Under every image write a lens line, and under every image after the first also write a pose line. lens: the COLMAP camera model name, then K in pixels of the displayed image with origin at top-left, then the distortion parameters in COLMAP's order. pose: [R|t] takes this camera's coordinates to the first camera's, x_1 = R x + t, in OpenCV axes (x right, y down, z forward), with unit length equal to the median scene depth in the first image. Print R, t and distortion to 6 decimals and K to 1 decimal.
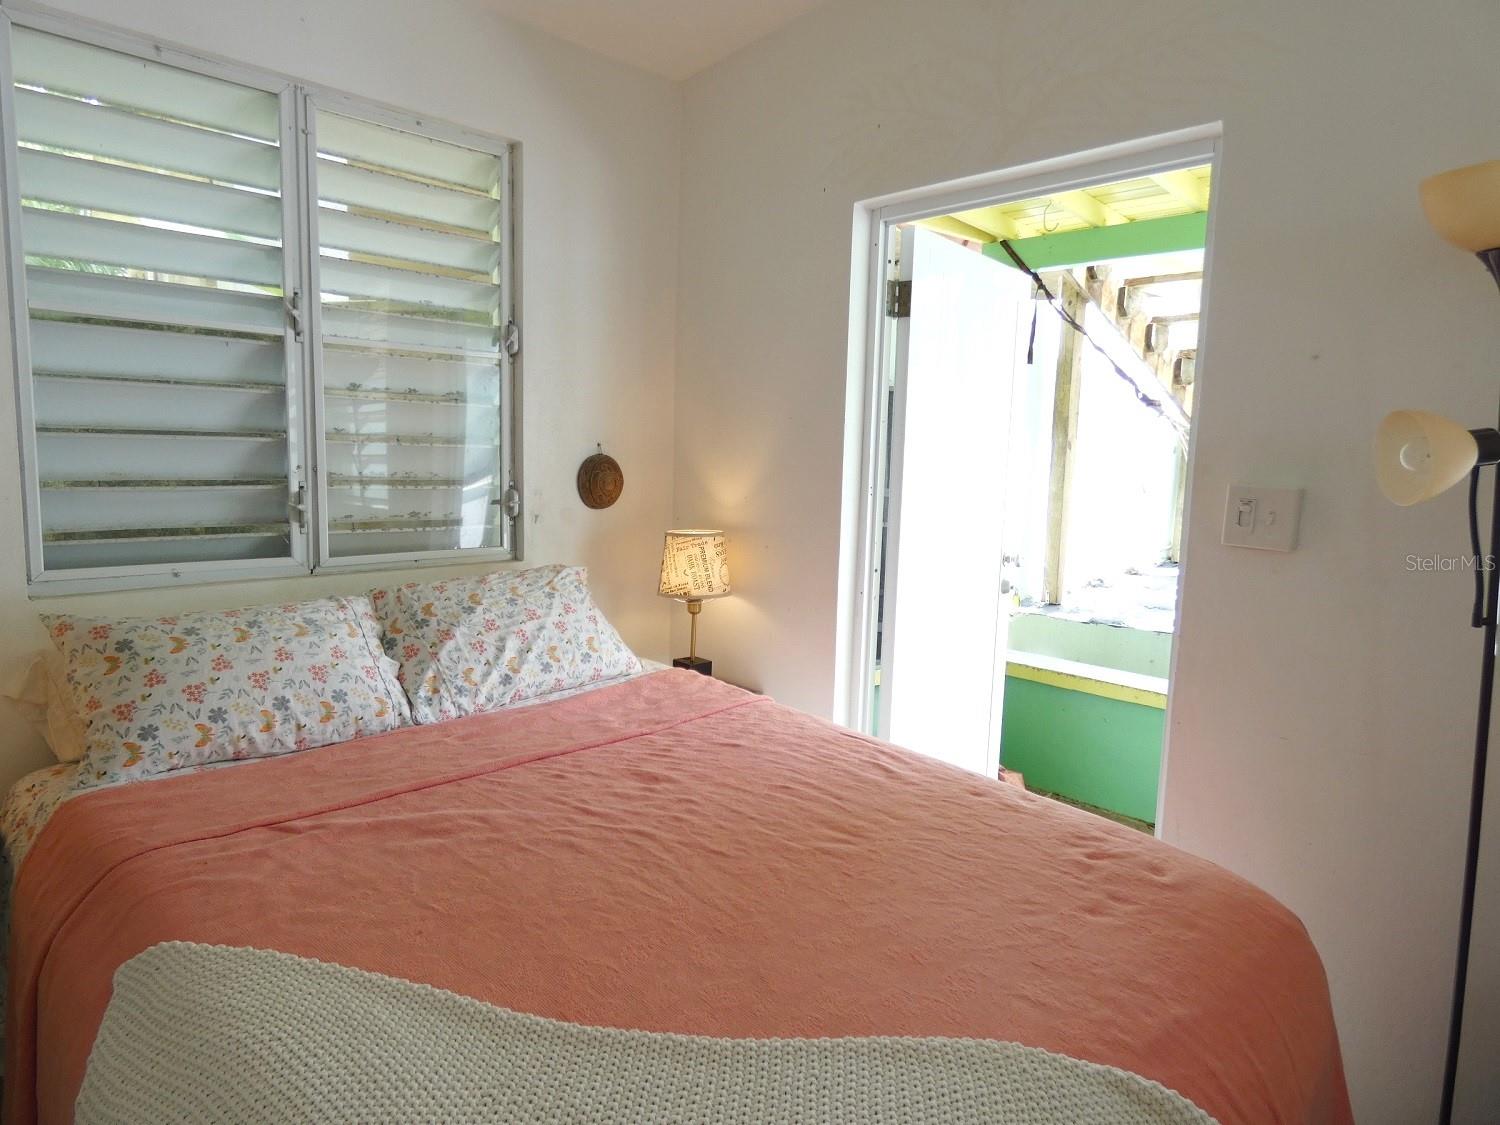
lens RADIAL K [[909.4, 0, 756.2], [0, 909.4, 550.4], [0, 0, 1]] dist [-0.001648, -0.000246]
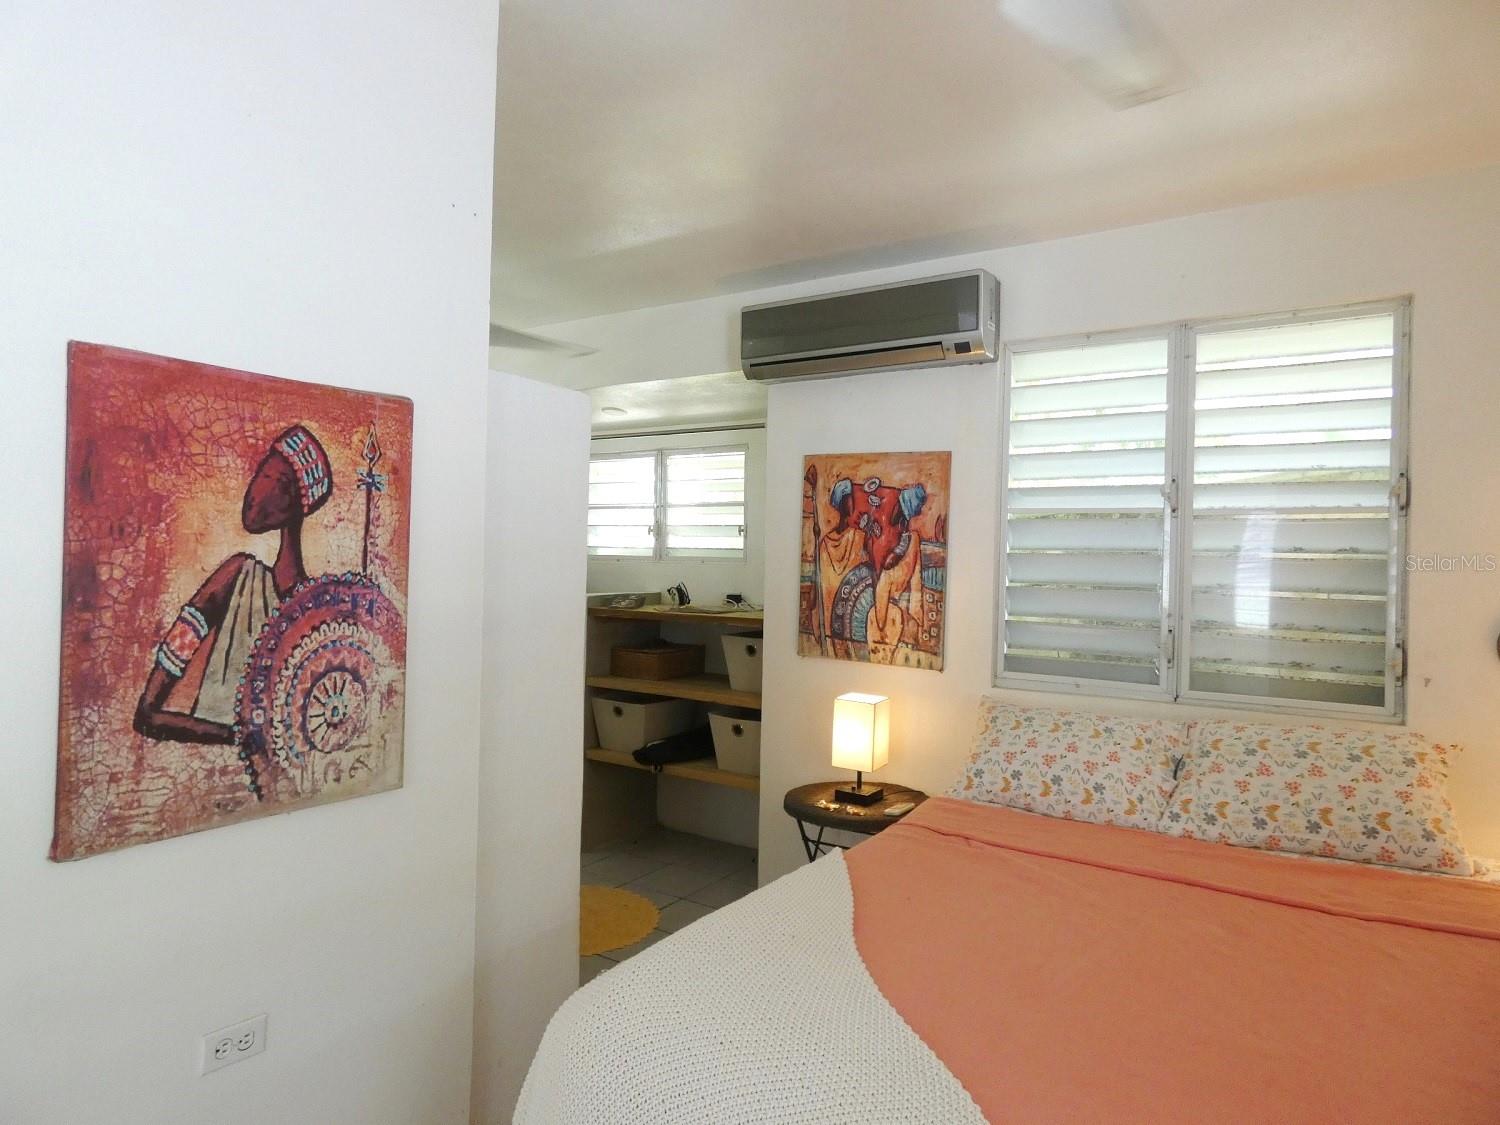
lens RADIAL K [[909.4, 0, 741.3], [0, 909.4, 559.2], [0, 0, 1]] dist [-0.001648, -0.000246]
pose [[0.206839, -0.021460, -0.978140, 0.729006], [-0.126566, 0.990772, -0.048501, -0.037783], [0.970154, 0.133831, 0.202214, 0.195416]]
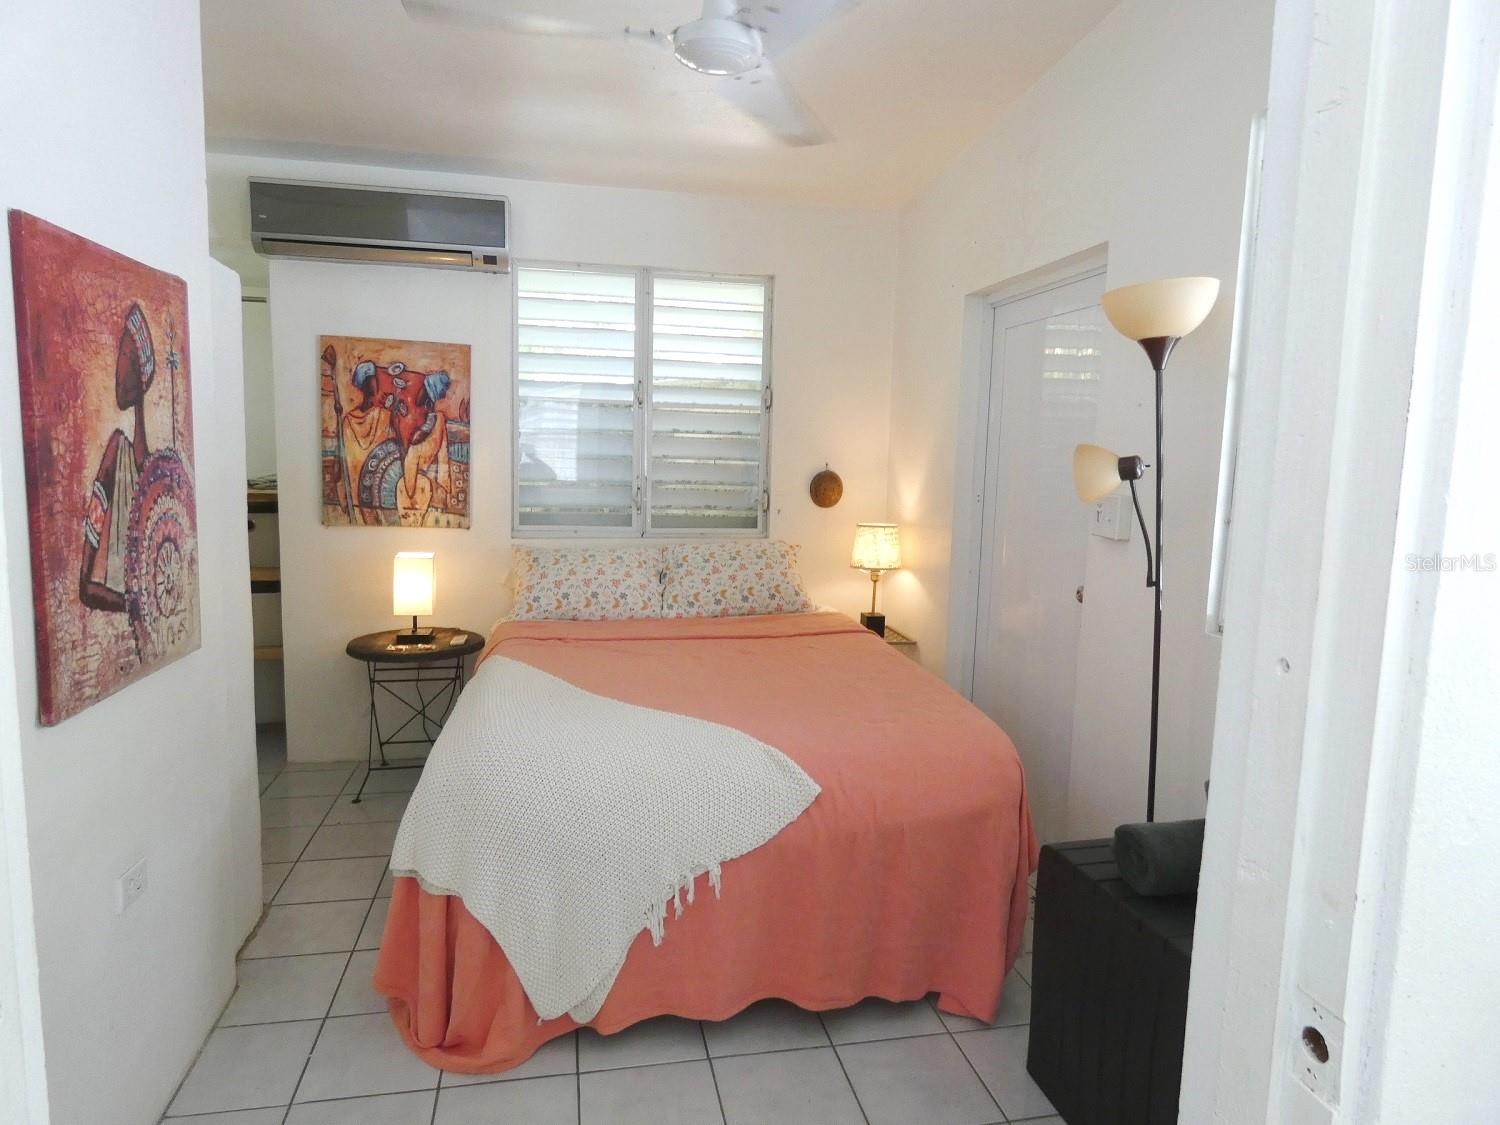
lens RADIAL K [[909.4, 0, 754.9], [0, 909.4, 564.9], [0, 0, 1]] dist [-0.001648, -0.000246]
pose [[0.844553, 0.060630, -0.532028, 0.796820], [-0.062630, 0.997934, 0.014305, 0.051285], [0.531796, 0.021240, 0.846606, -0.477732]]
